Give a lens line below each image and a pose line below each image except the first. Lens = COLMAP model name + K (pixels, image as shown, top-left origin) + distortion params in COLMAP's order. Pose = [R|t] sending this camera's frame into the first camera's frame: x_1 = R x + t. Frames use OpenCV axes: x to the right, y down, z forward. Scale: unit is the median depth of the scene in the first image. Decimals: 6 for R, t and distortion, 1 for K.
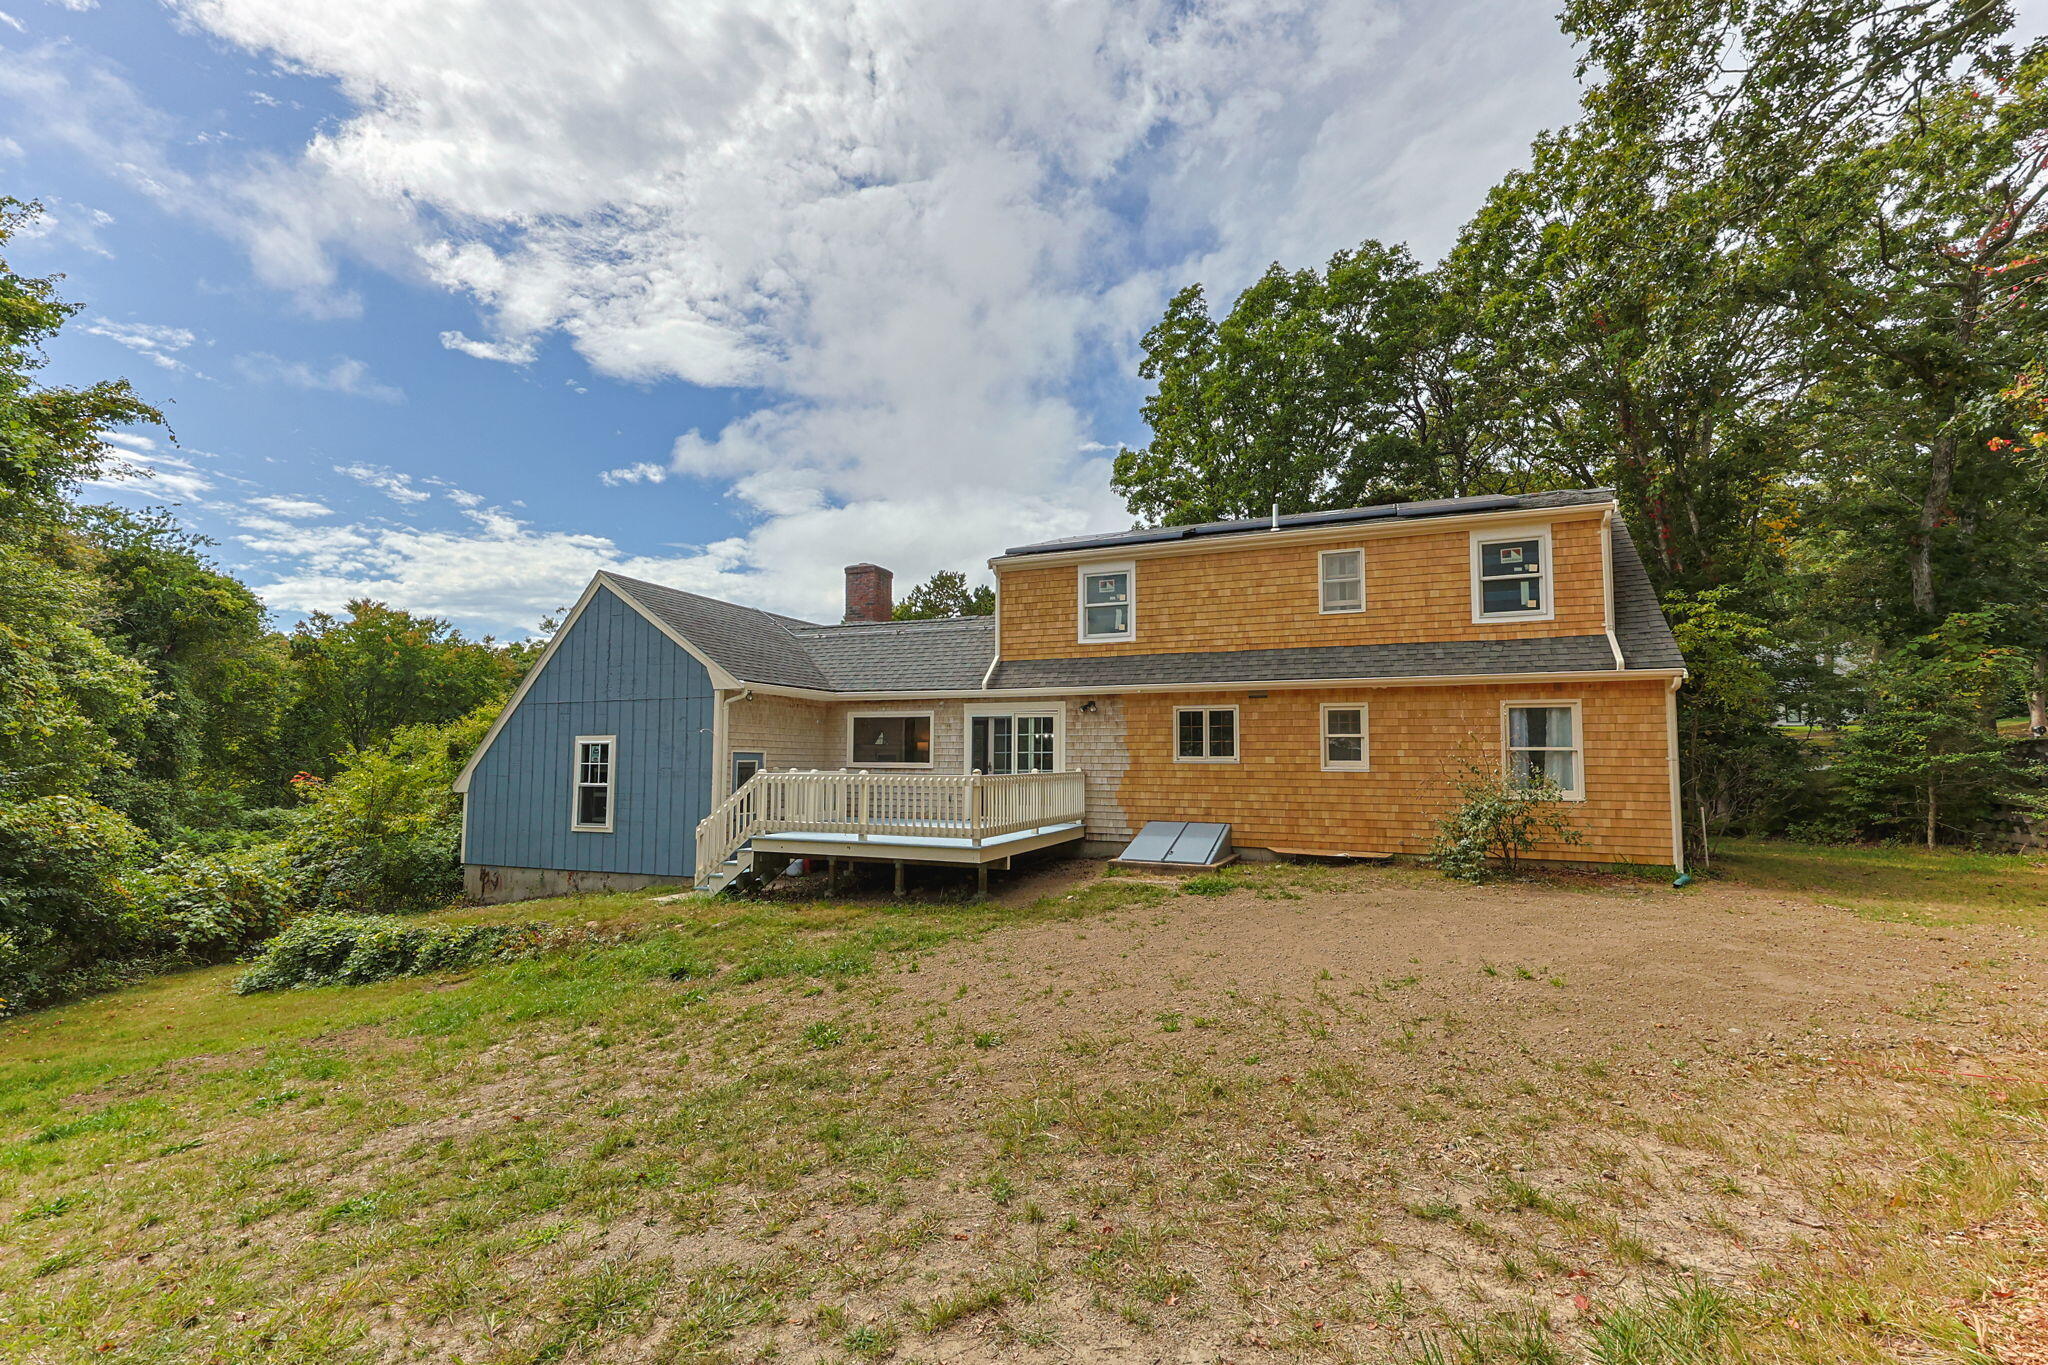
lens RADIAL K [[937.4, 0, 1020.2], [0, 937.4, 696.6], [0, 0, 1]] dist [0.002304, 0.000157]
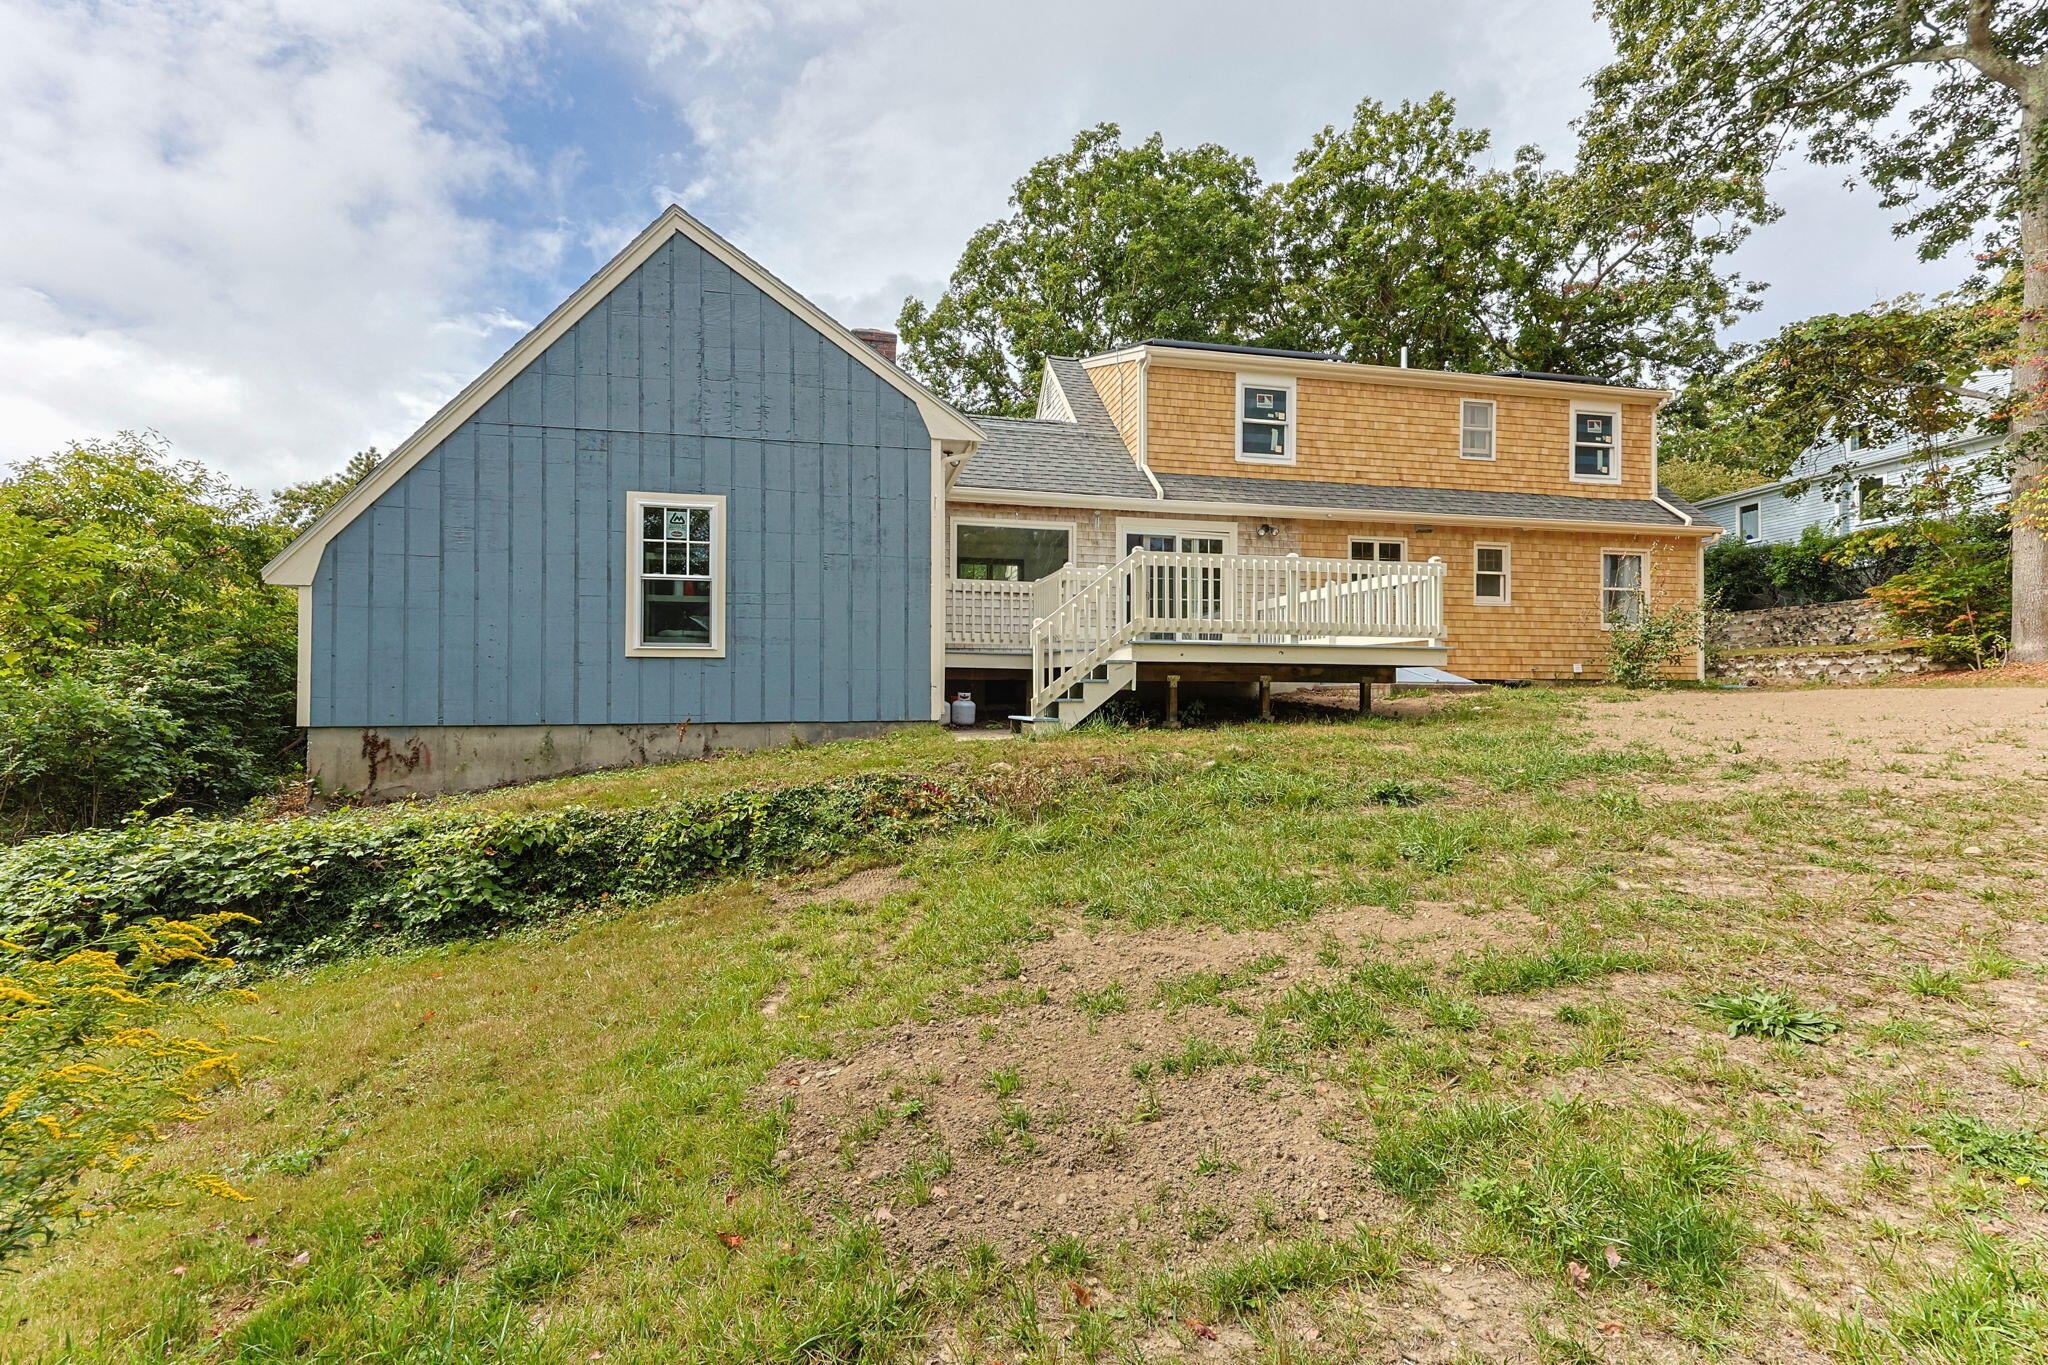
lens RADIAL K [[883.1, 0, 1024.0], [0, 883.1, 682.5], [0, 0, 1]] dist [0.022871, 0.000216]
pose [[0.809823, 0.006326, 0.586640, -0.628852], [-0.039838, 0.998227, 0.044229, 0.131994], [-0.585320, -0.059188, 0.808639, 0.441576]]
